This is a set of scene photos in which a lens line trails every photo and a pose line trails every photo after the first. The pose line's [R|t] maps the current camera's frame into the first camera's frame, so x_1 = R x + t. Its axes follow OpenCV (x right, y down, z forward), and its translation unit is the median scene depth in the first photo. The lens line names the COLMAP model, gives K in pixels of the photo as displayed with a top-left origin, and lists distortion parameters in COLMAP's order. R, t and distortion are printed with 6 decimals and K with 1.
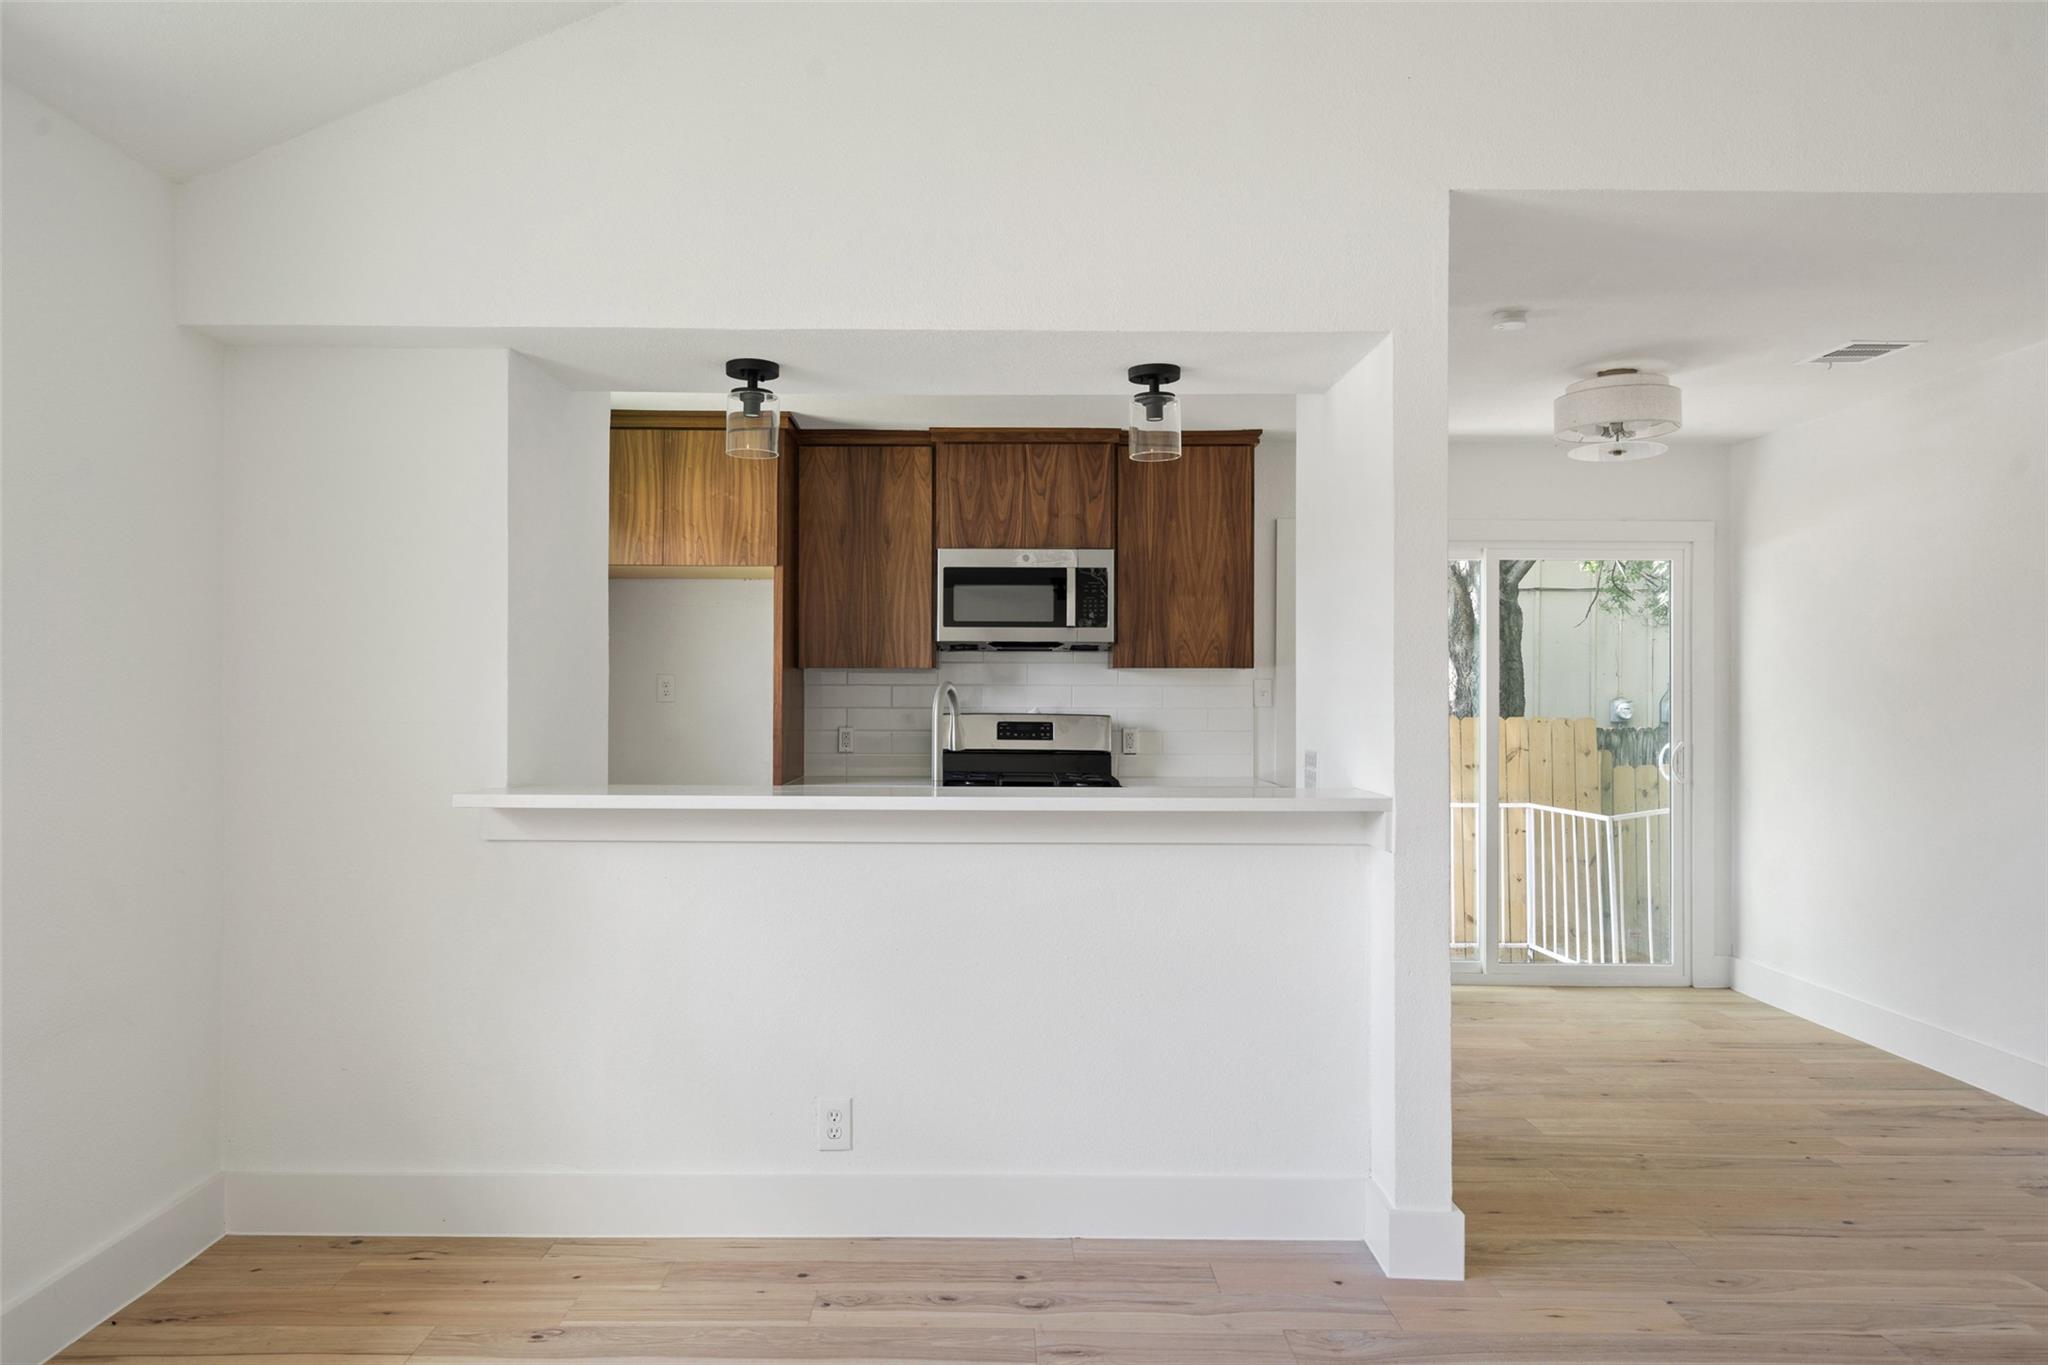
lens RADIAL K [[1390.9, 0, 1000.3], [0, 1390.9, 683.6], [0, 0, 1]] dist [0.009691, 0.000455]
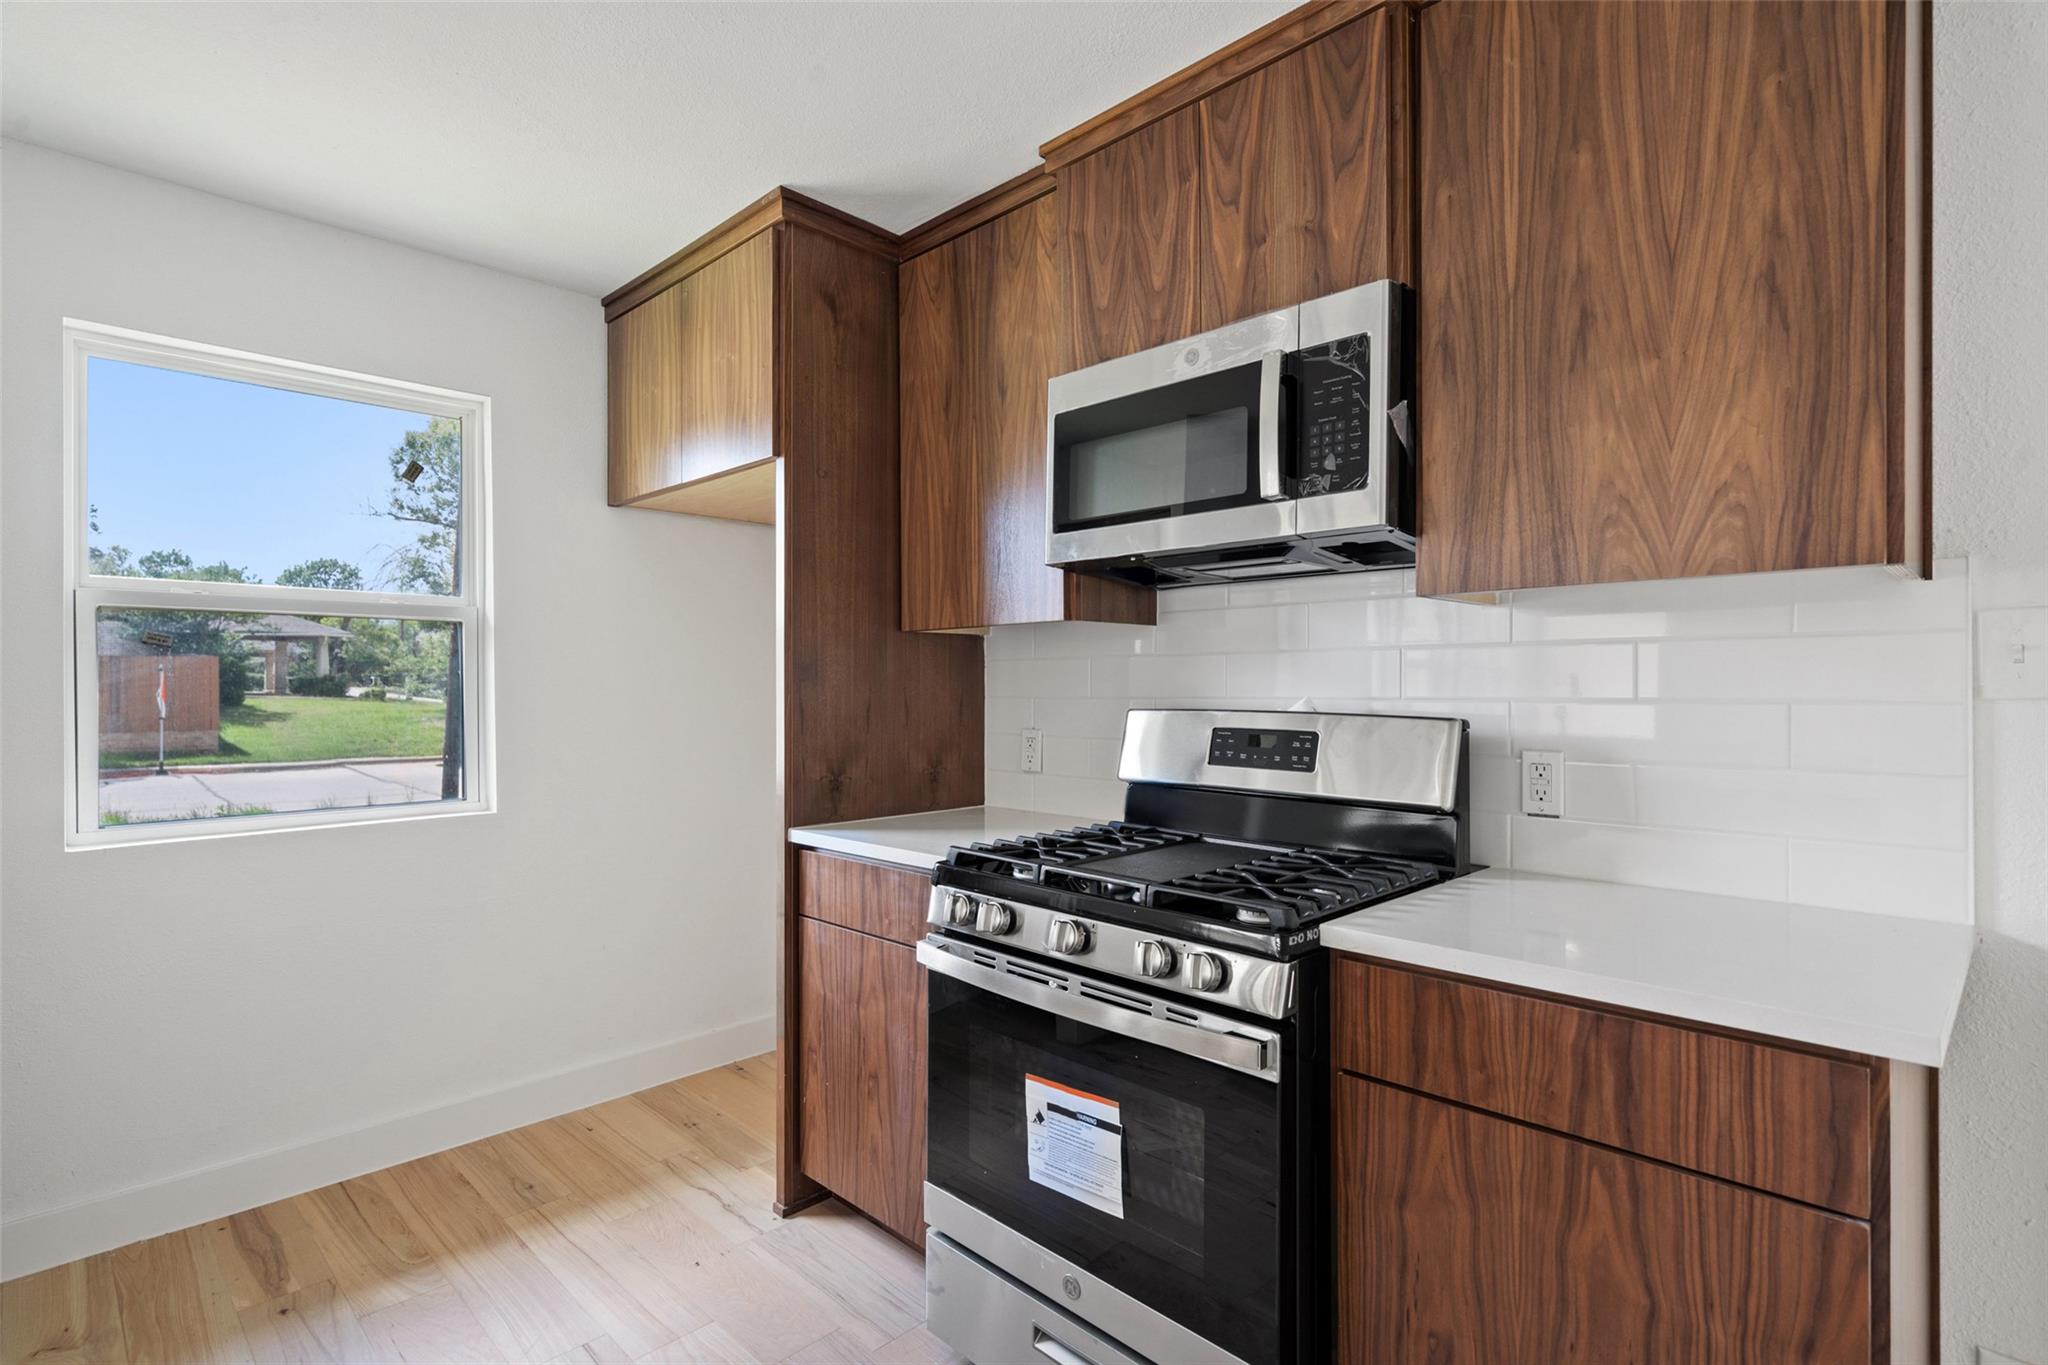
lens RADIAL K [[999.2, 0, 1016.9], [0, 999.2, 686.3], [0, 0, 1]] dist [0.000627, 0.000103]
pose [[0.702698, -0.003903, -0.711477, 0.202086], [0.011149, 0.999923, 0.005527, 0.010993], [0.711400, -0.011816, 0.702688, 0.734163]]
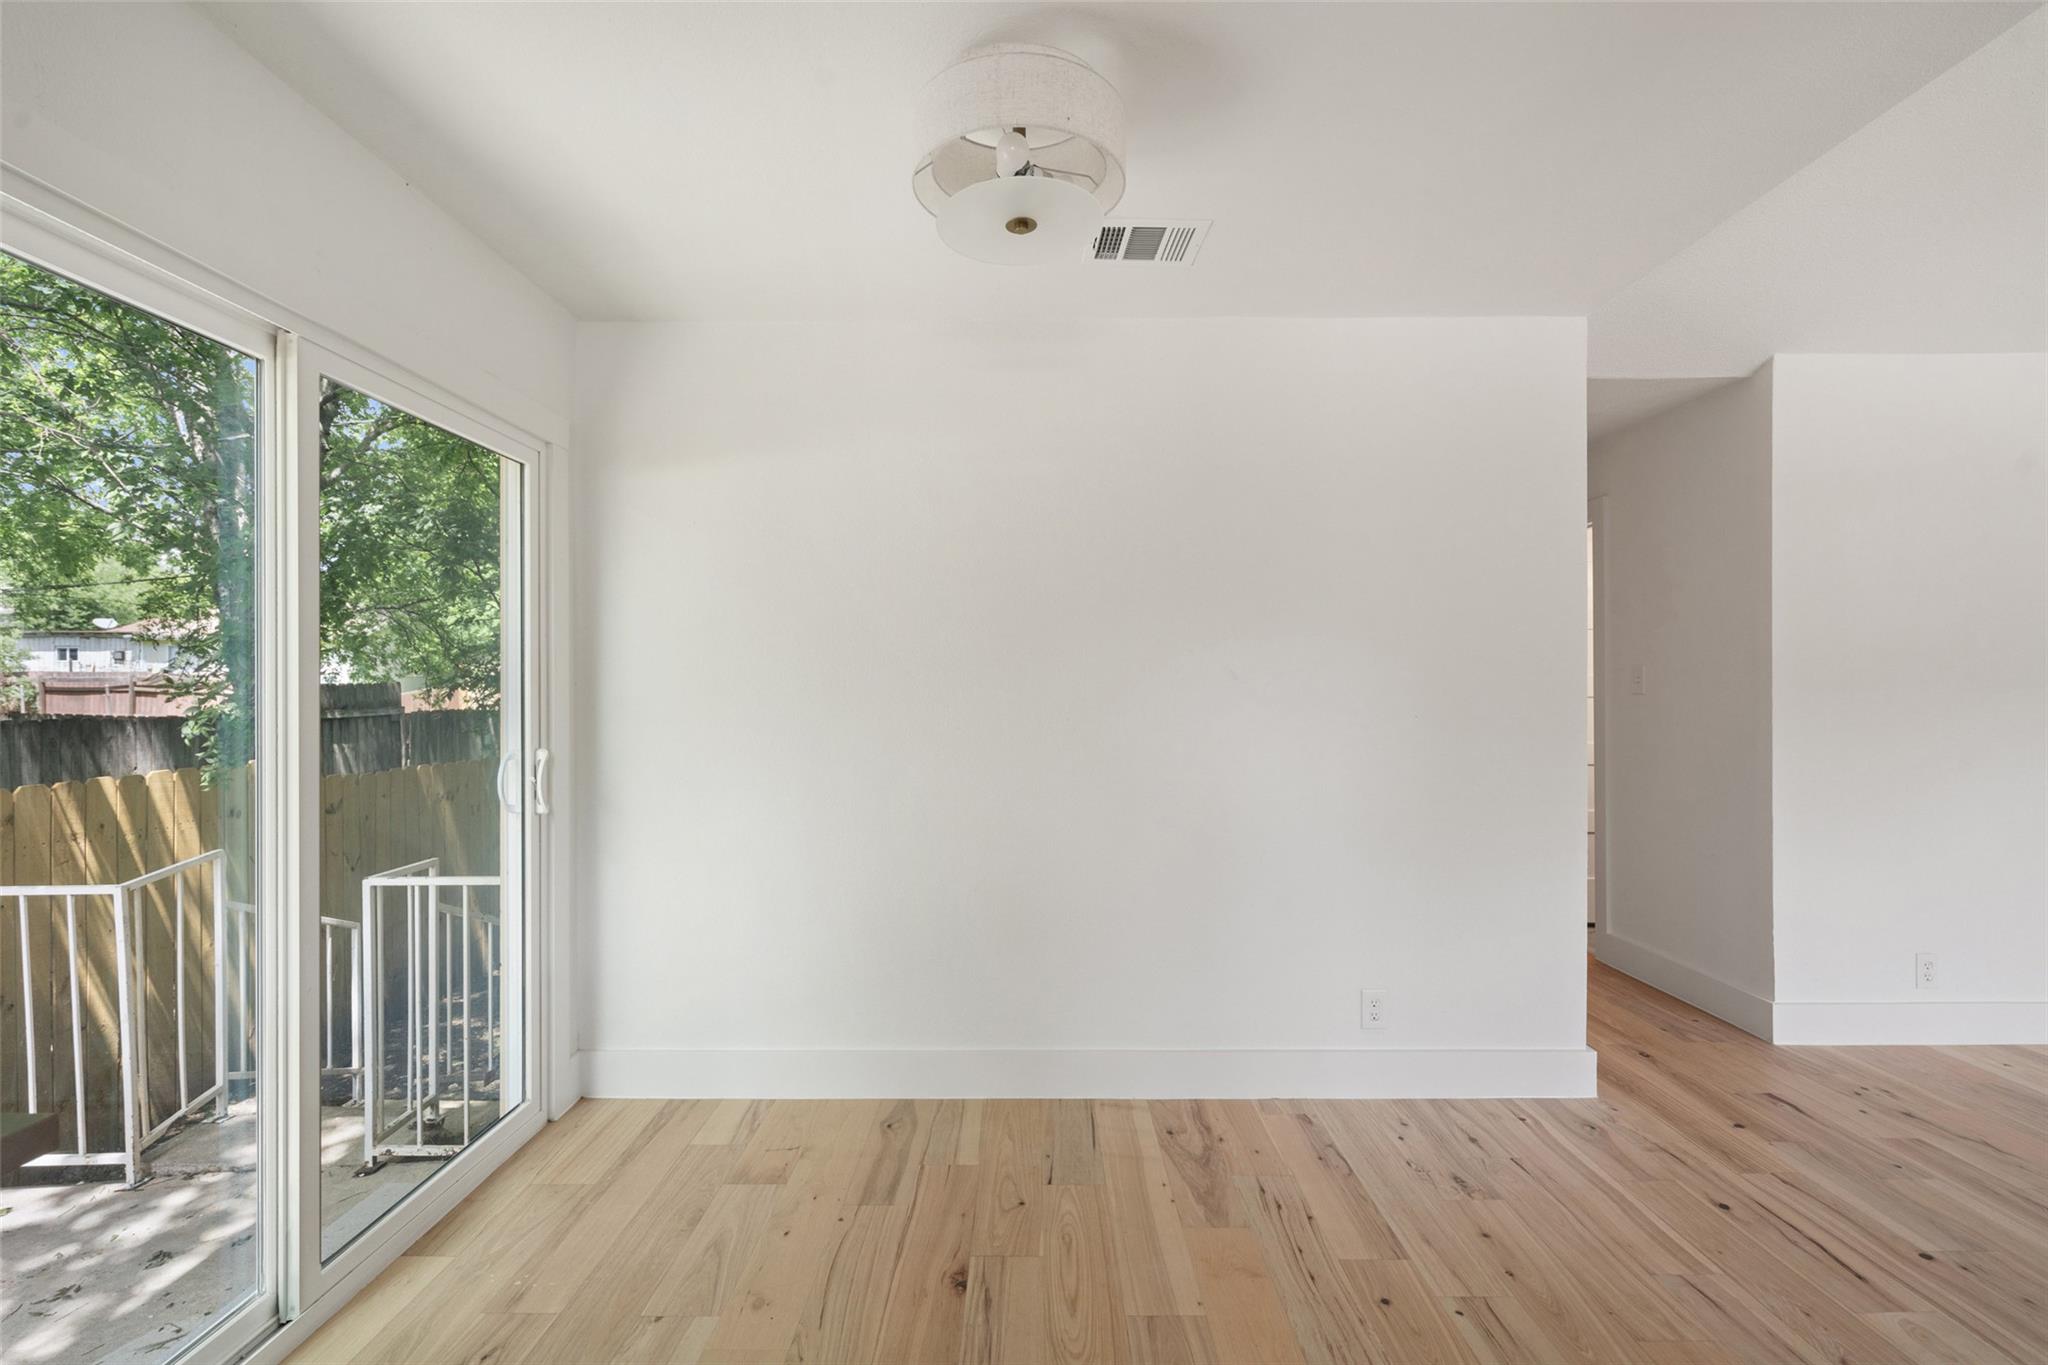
lens RADIAL K [[929.8, 0, 1024.0], [0, 929.8, 682.5], [0, 0, 1]] dist [-0.000121, -0.000102]
pose [[0.010641, -0.000227, 0.999943, 0.064786], [-0.005714, 0.999984, 0.000288, 0.010400], [-0.999927, -0.005717, 0.010640, 0.818641]]
